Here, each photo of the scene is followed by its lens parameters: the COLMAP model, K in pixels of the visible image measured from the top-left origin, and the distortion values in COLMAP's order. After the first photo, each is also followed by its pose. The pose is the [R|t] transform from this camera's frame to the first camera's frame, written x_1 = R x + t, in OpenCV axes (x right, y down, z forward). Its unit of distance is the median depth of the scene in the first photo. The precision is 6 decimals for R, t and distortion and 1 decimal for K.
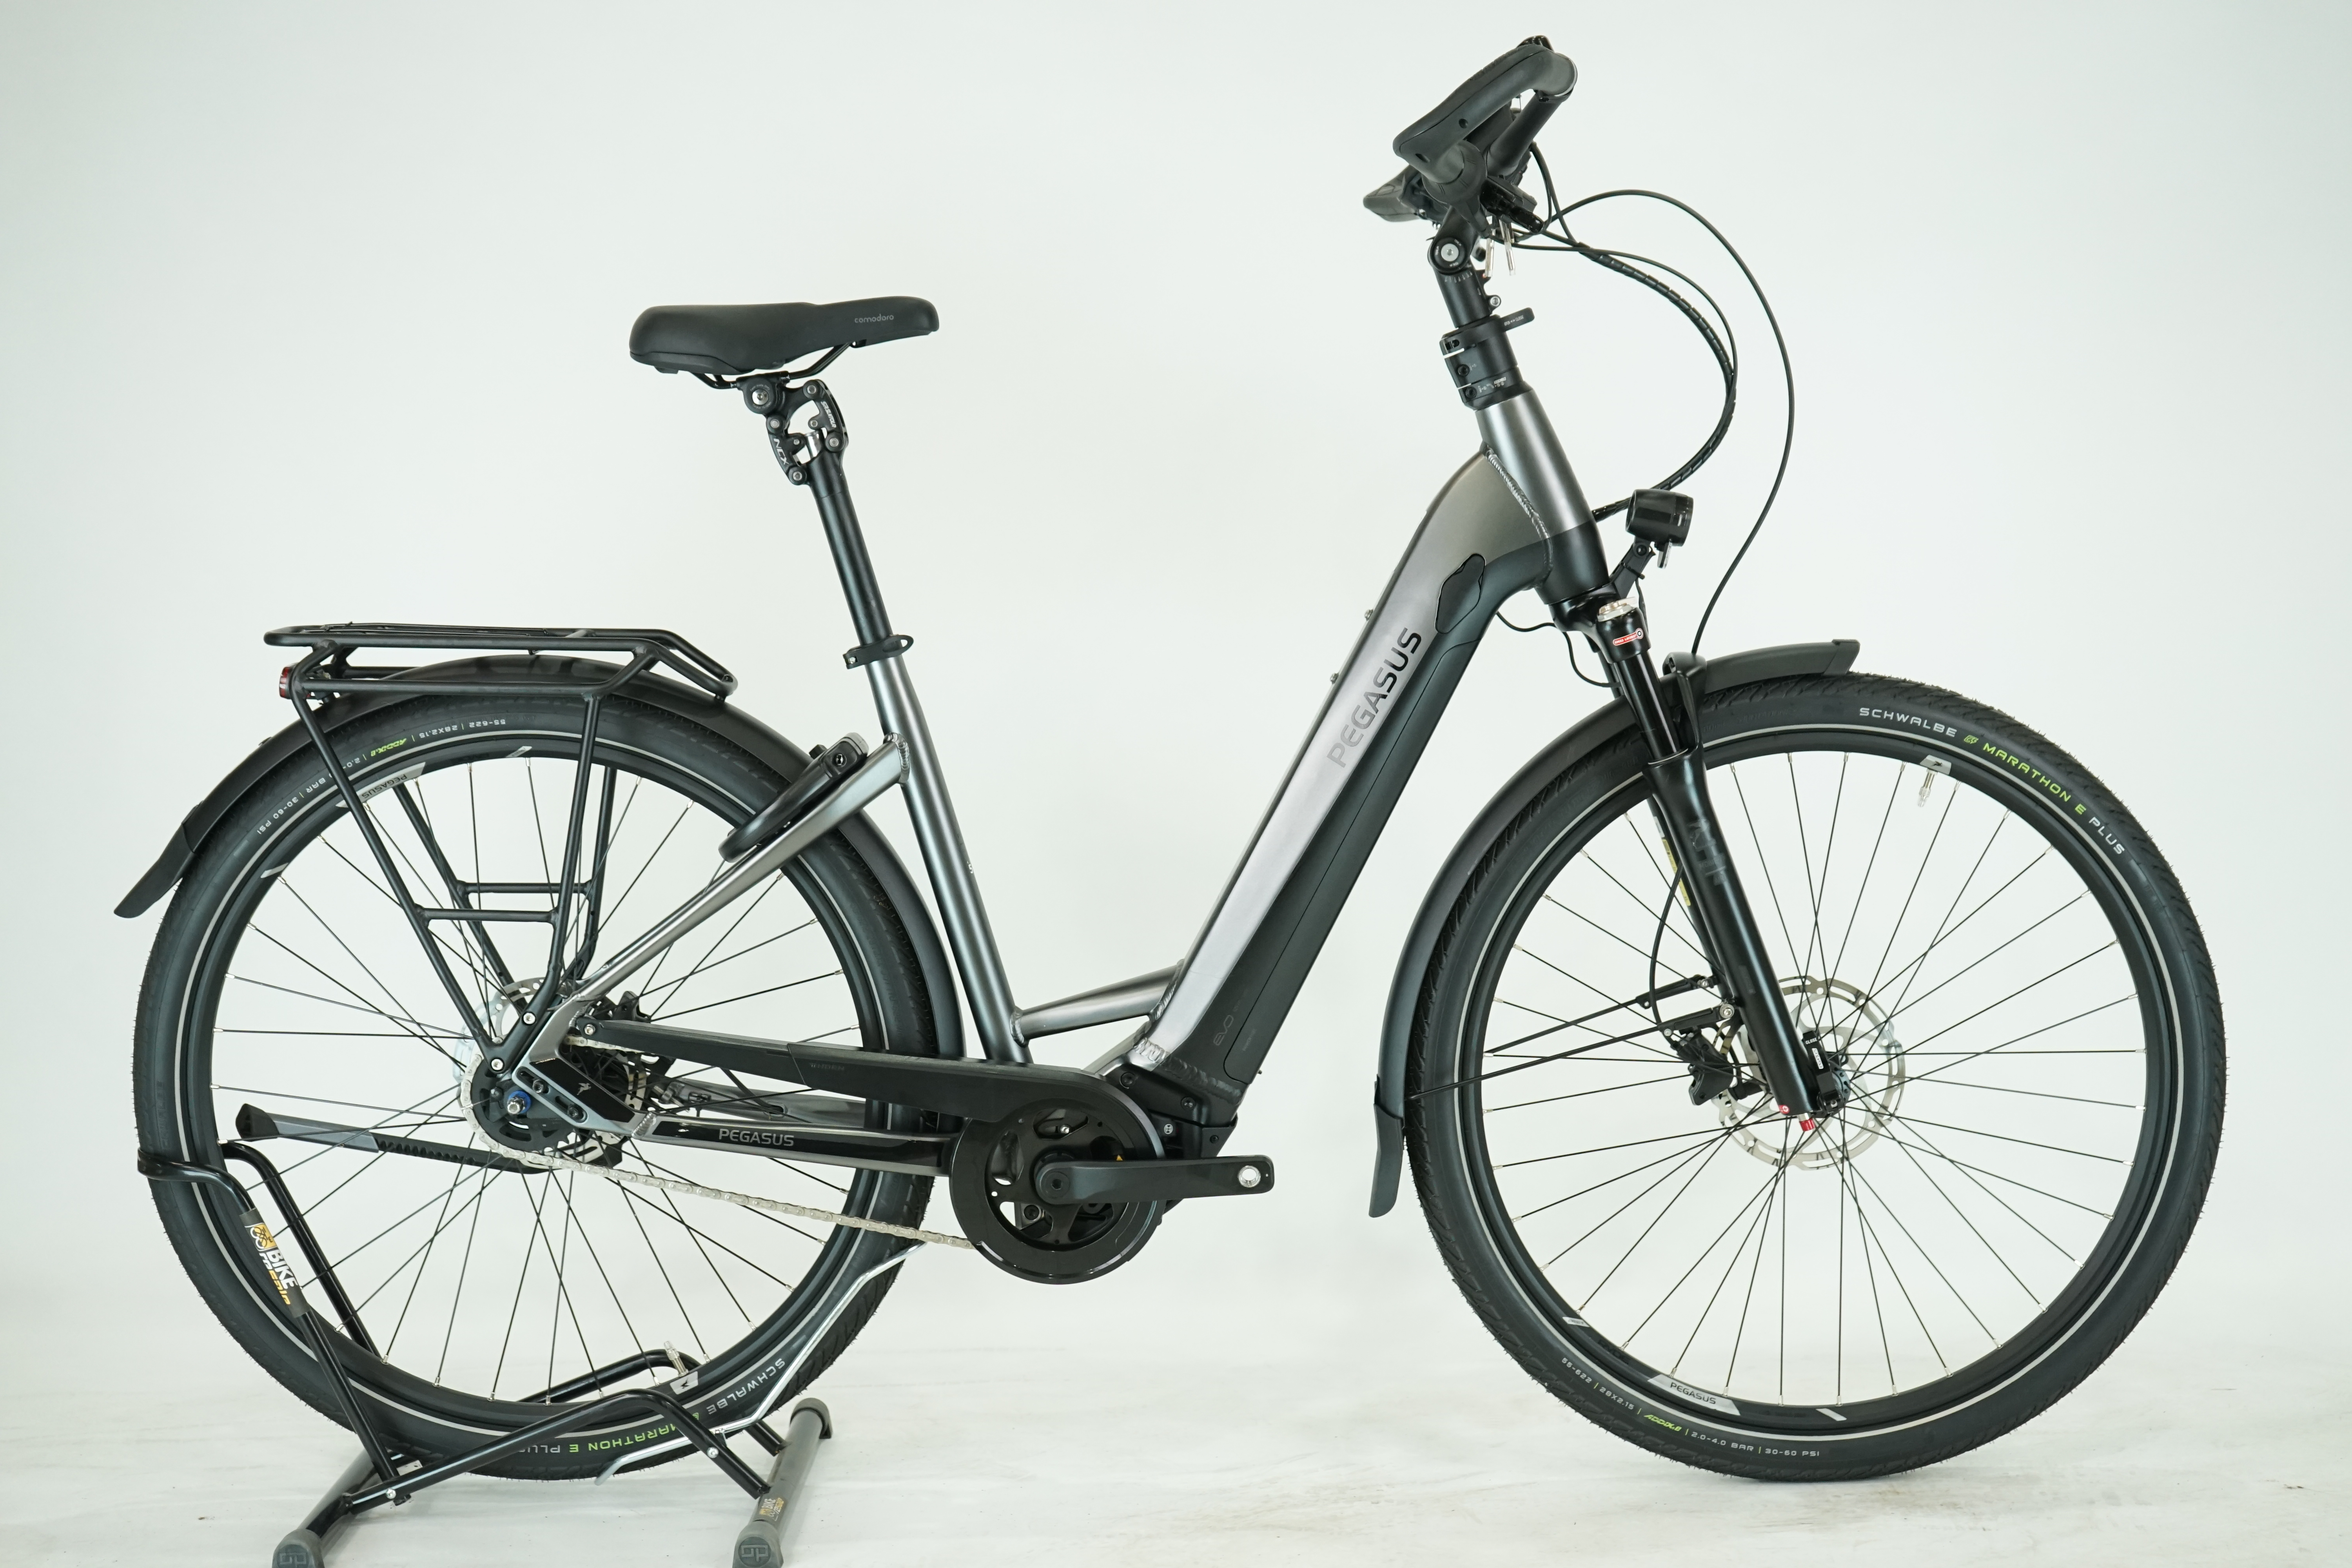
lens RADIAL K [[3385.1, 0, 1167.4], [0, 3385.1, 777.0], [0, 0, 1]] dist [-0.001036, 0.000000]
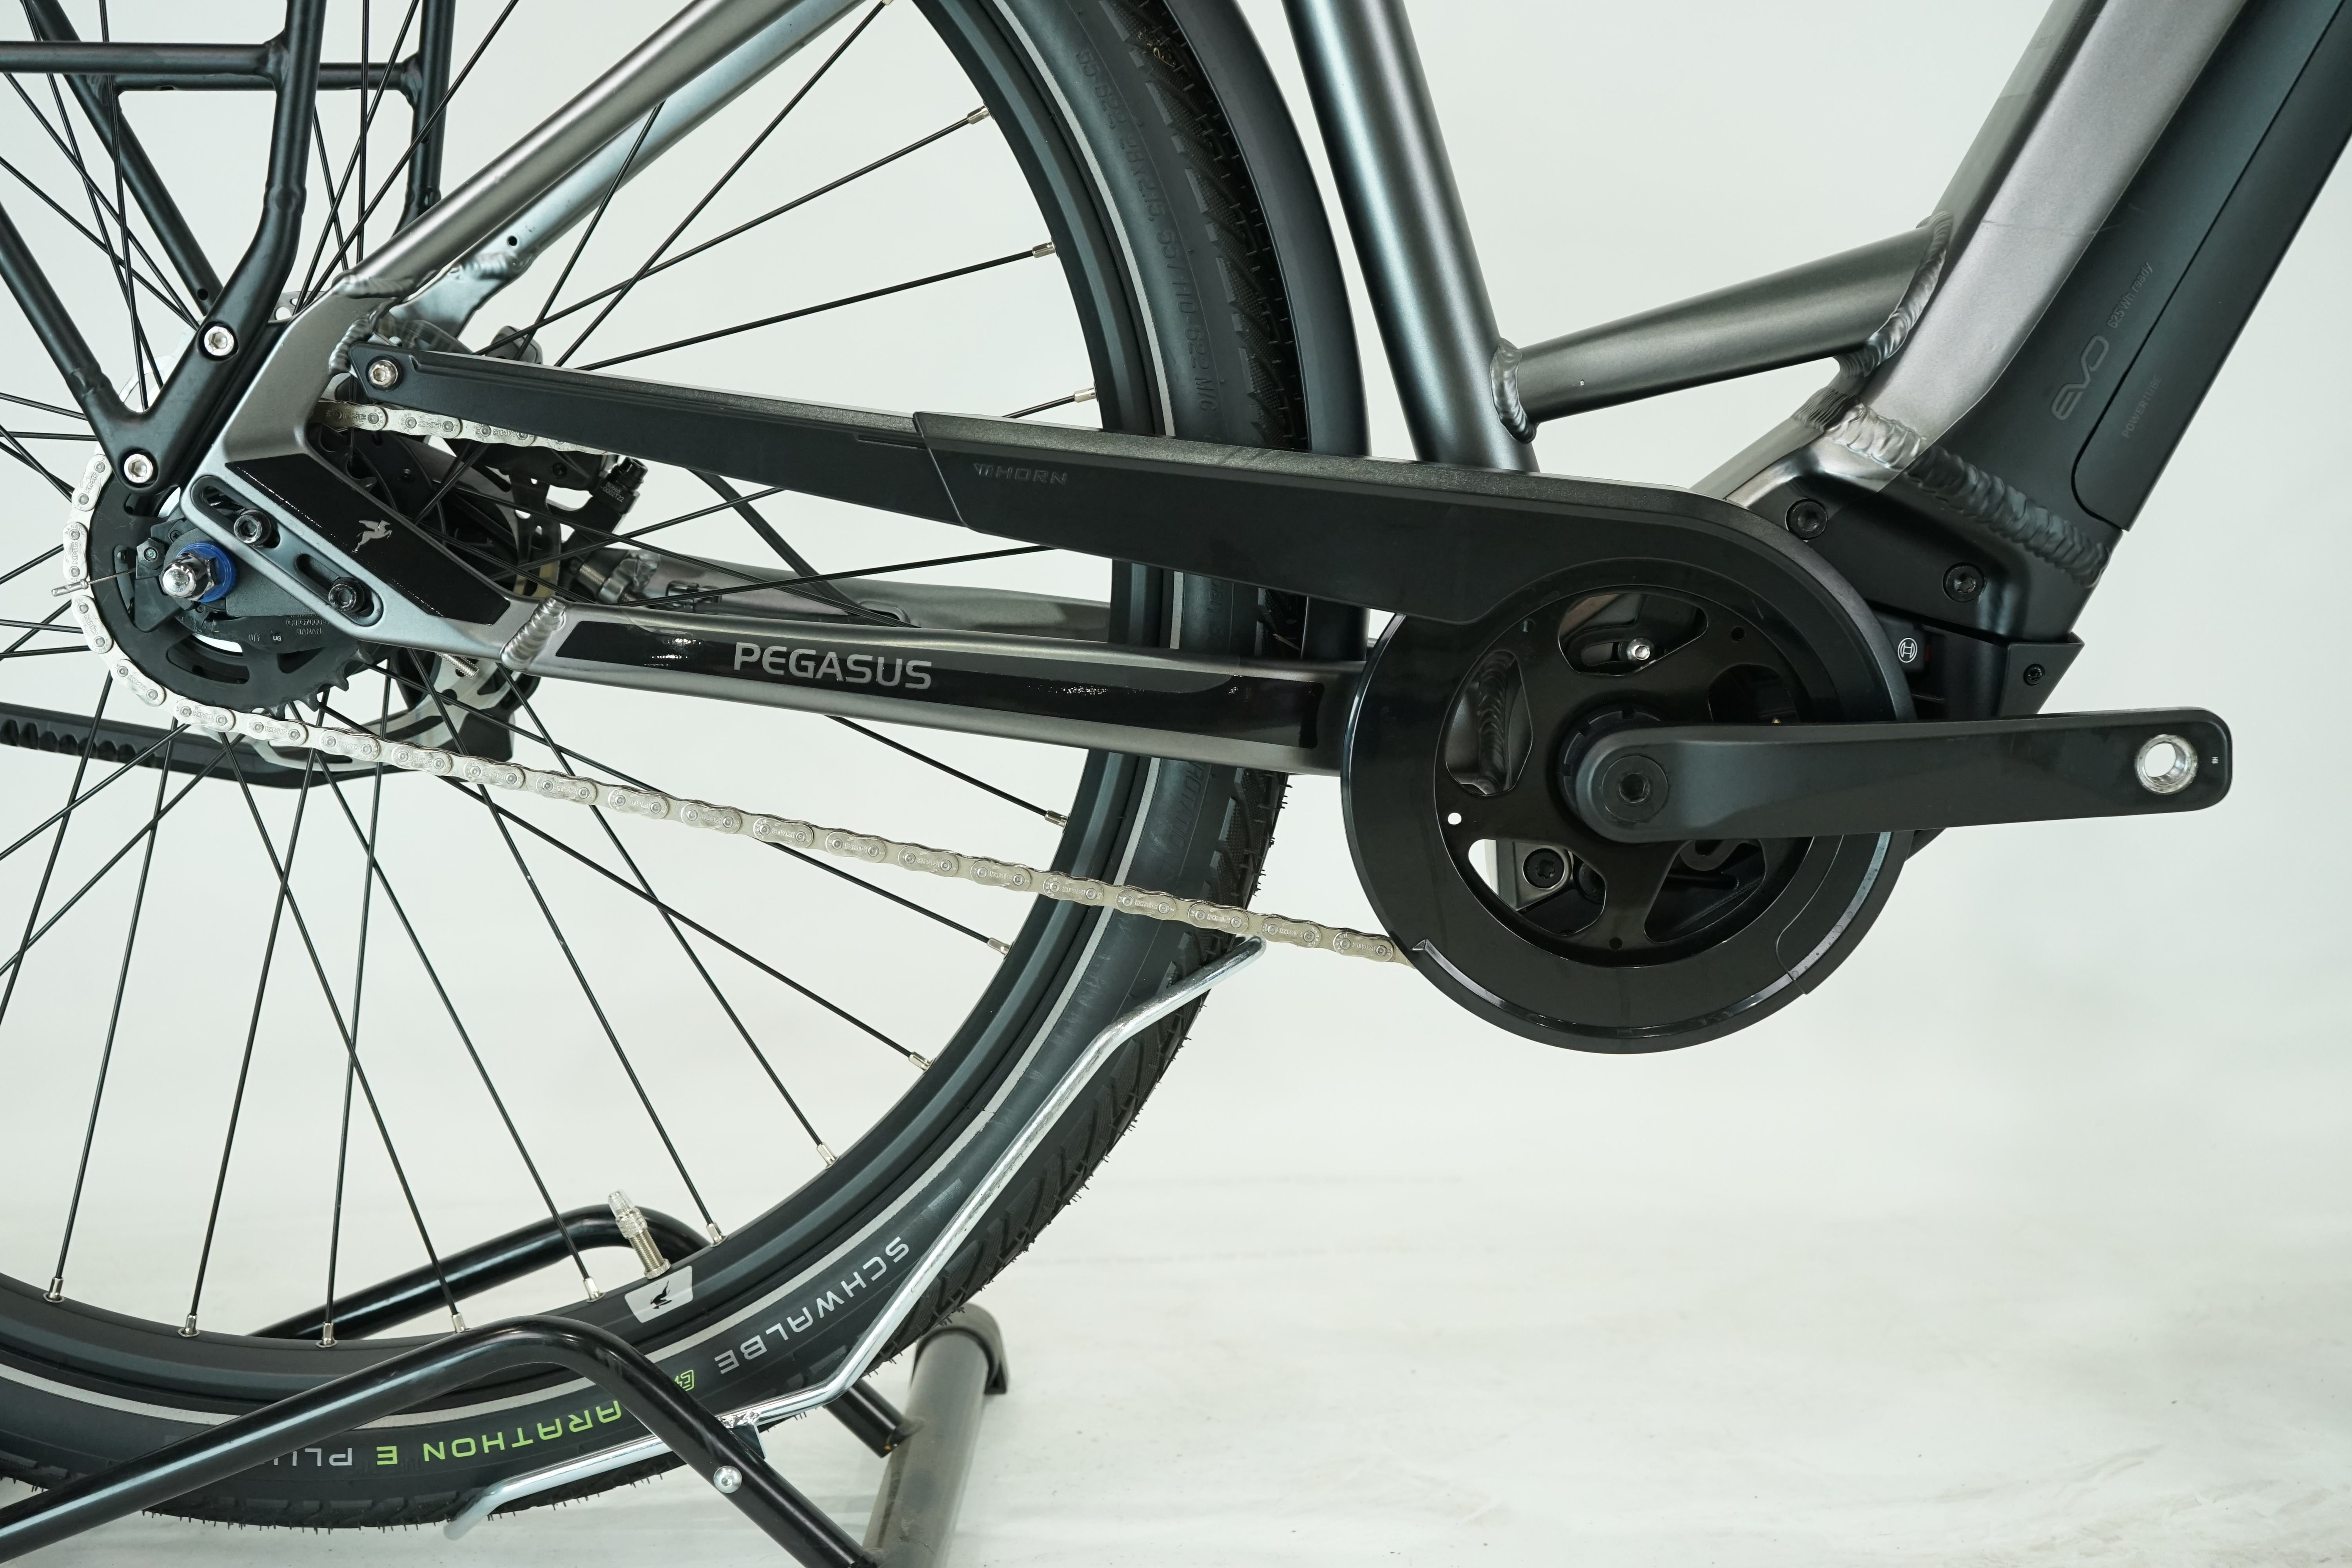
lens RADIAL K [[3086.8, 0, 1184.4], [0, 3086.8, 787.9], [0, 0, 1]] dist [0.033067, 0.000000]
pose [[0.999949, 0.000272, -0.010068, -0.077547], [0.000391, 0.997835, 0.065768, 0.096081], [0.010064, -0.065769, 0.997784, 0.646087]]
